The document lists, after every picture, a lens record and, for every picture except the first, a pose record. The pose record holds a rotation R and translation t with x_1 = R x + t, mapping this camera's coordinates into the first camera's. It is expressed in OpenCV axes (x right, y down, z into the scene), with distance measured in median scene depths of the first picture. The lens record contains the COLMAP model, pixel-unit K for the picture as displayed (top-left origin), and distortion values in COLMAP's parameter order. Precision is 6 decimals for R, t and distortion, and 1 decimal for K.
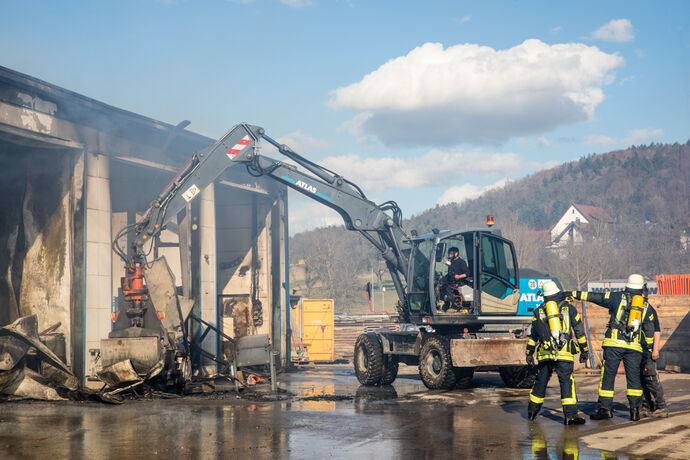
lens RADIAL K [[1311.0, 0, 343.9], [0, 1311.0, 228.1], [0, 0, 1]] dist [0.363692, 0.000000]
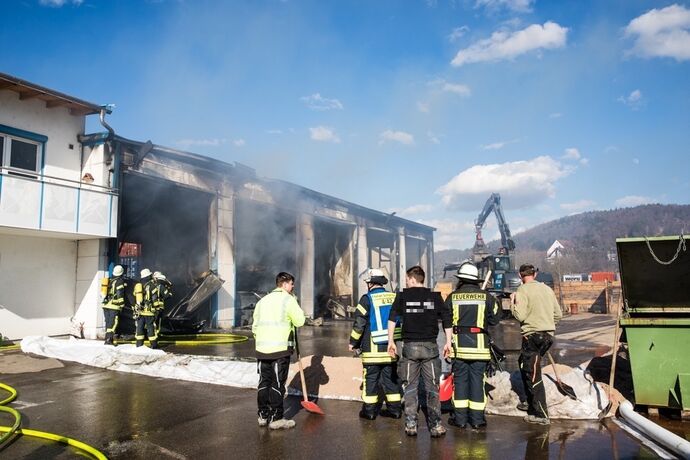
lens RADIAL K [[578.1, 0, 346.8], [0, 578.1, 233.8], [0, 0, 1]] dist [0.017096, 0.006893]
pose [[0.984265, -0.012098, -0.176286, -0.015204], [0.006907, 0.999525, -0.030034, -0.007762], [0.176566, 0.028343, 0.983881, -0.118139]]
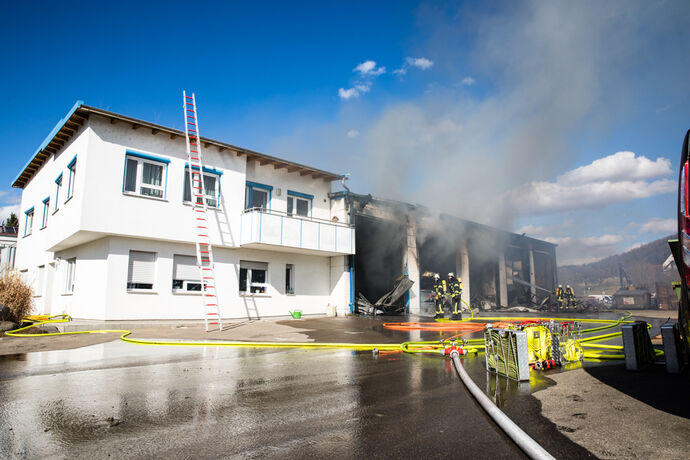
lens RADIAL K [[494.9, 0, 342.8], [0, 494.9, 224.0], [0, 0, 1]] dist [-0.033572, -0.001673]
pose [[0.910245, -0.058202, -0.409959, -0.025777], [0.020521, 0.995196, -0.095726, 0.007554], [0.413561, 0.078721, 0.907067, -0.379604]]
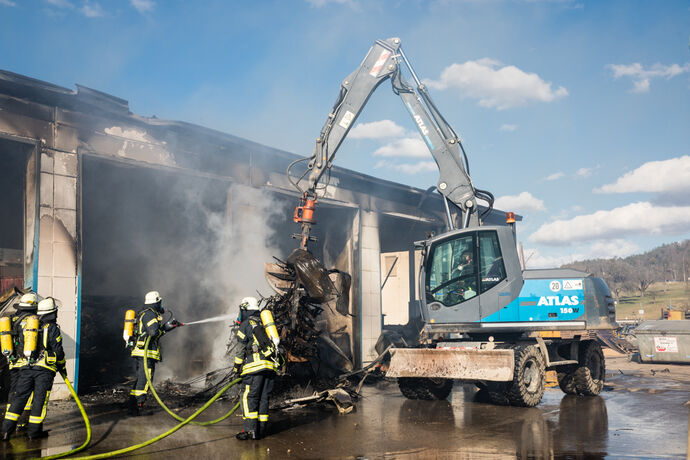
lens RADIAL K [[798.7, 0, 344.5], [0, 798.7, 229.6], [0, 0, 1]] dist [0.069894, 0.000000]
pose [[0.953205, -0.039382, -0.299748, 0.054049], [0.025351, 0.998399, -0.050558, 0.009152], [0.301260, 0.040593, 0.952678, 0.144295]]
